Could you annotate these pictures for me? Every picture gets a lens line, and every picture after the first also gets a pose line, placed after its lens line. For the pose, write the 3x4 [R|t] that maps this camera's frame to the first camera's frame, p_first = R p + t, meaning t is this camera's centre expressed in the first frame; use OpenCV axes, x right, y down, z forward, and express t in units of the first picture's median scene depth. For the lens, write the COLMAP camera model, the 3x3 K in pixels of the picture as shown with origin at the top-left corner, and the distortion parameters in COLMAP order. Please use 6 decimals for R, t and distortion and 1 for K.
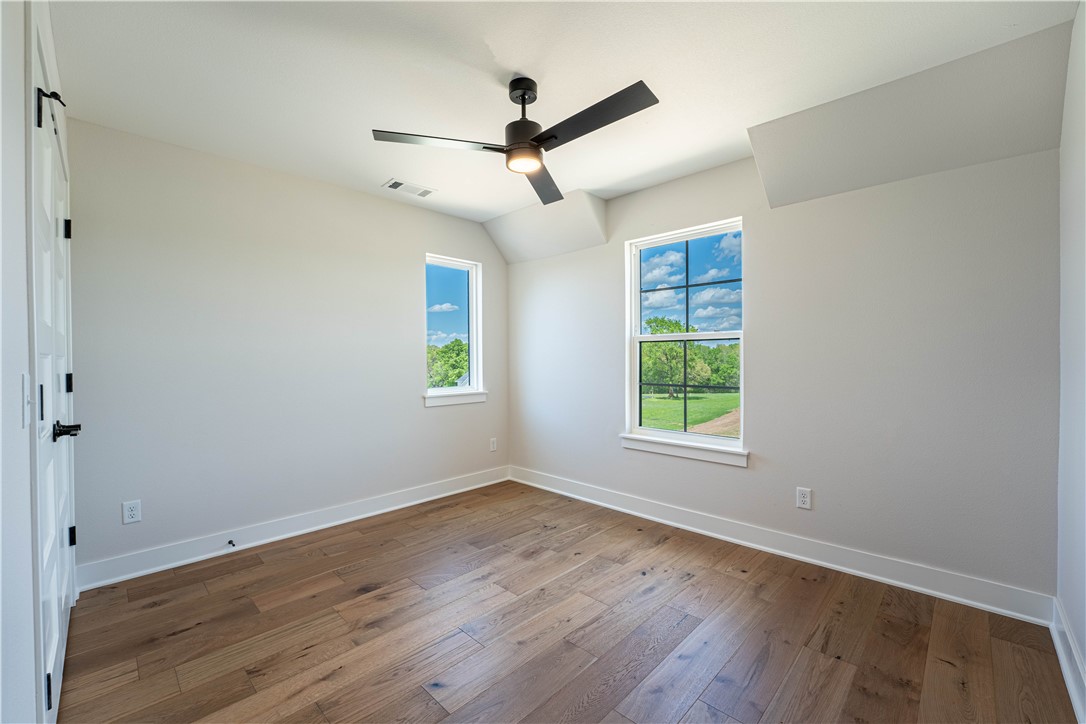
lens RADIAL K [[444.6, 0, 543.5], [0, 444.6, 360.0], [0, 0, 1]] dist [-0.023454, 0.000988]
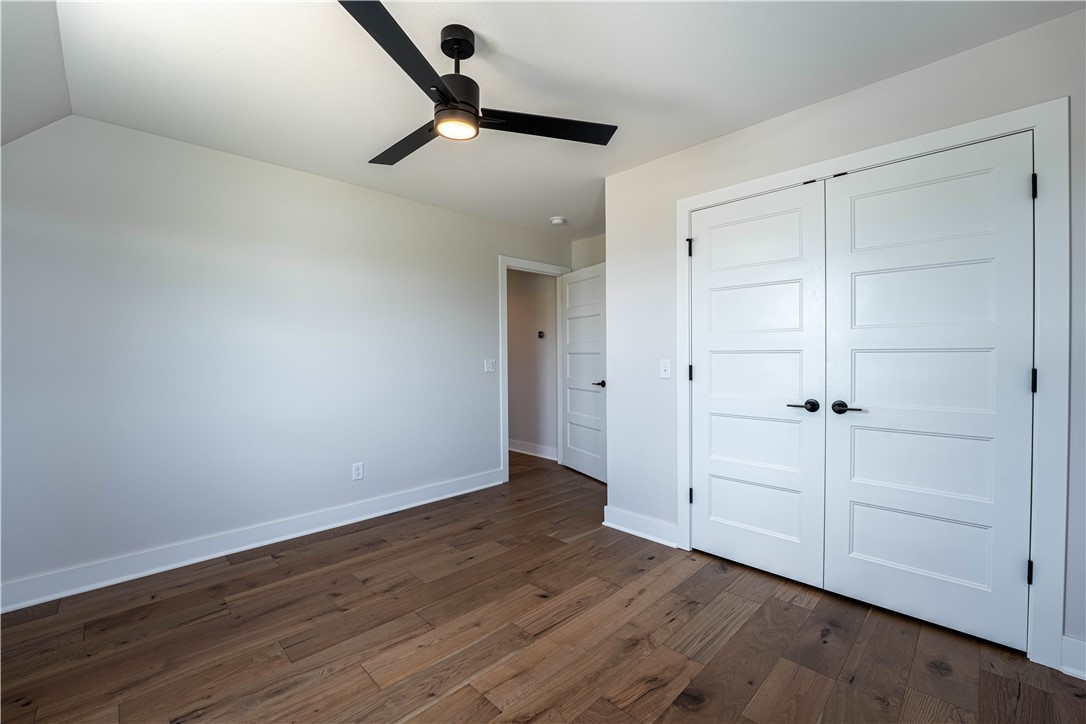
lens RADIAL K [[444.6, 0, 542.4], [0, 444.6, 359.8], [0, 0, 1]] dist [-0.023454, 0.000988]
pose [[-0.999737, 0.015220, 0.017177, -0.231447], [0.015526, 0.999721, 0.017824, -0.012684], [-0.016901, 0.018086, -0.999694, 1.985136]]
